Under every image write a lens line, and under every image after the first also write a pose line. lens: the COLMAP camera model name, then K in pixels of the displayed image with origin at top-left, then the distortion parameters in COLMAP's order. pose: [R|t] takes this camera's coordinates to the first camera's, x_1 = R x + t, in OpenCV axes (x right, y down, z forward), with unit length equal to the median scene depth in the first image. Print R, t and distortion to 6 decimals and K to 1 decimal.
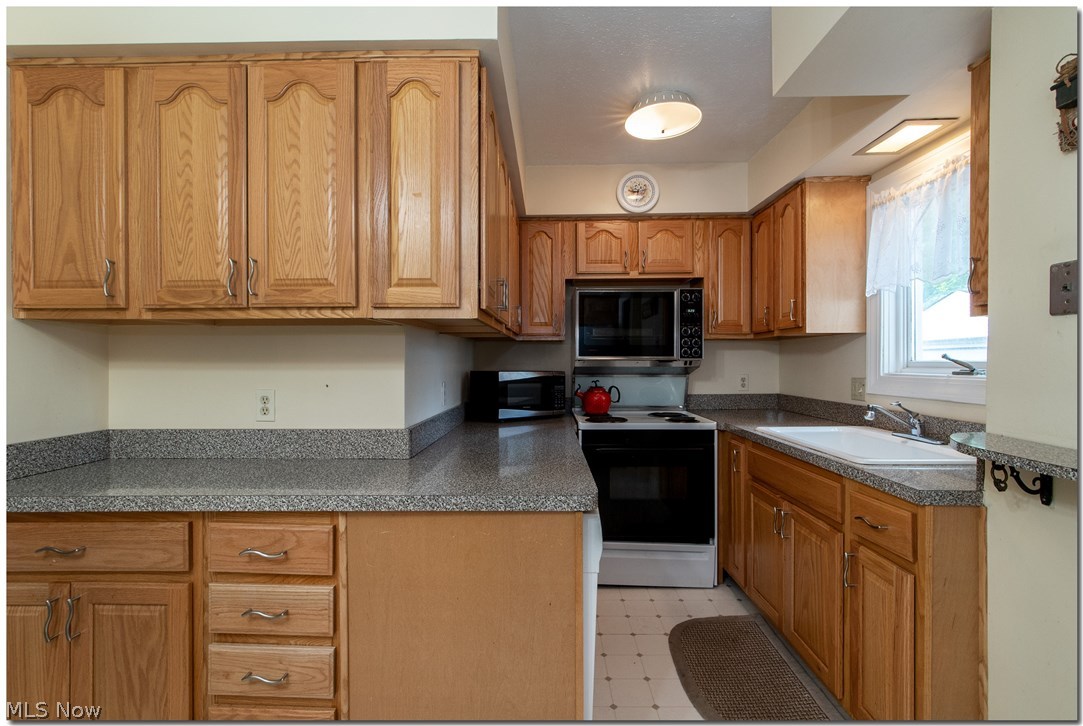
lens RADIAL K [[473.6, 0, 540.1], [0, 473.6, 361.6], [0, 0, 1]] dist [-0.006001, 0.000087]
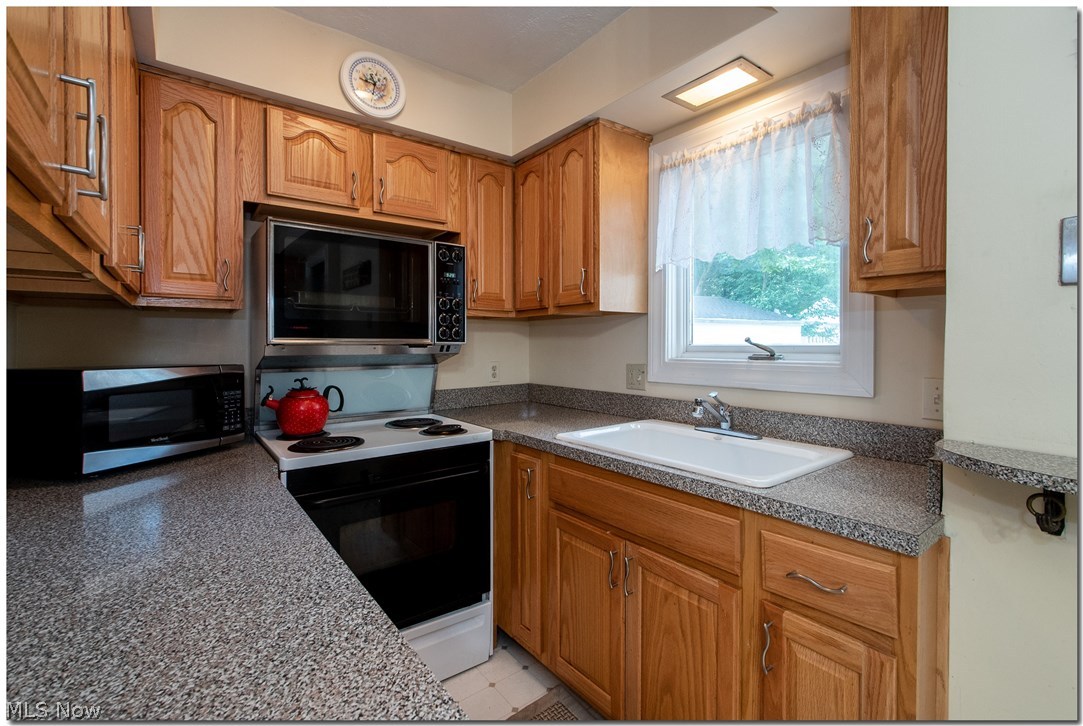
lens RADIAL K [[473.6, 0, 527.6], [0, 473.6, 344.8], [0, 0, 1]] dist [-0.006001, 0.000087]
pose [[0.791452, -0.001817, 0.611229, -0.026246], [0.003006, 0.999995, -0.000919, -0.001308], [-0.611225, 0.002564, 0.791453, 0.392421]]
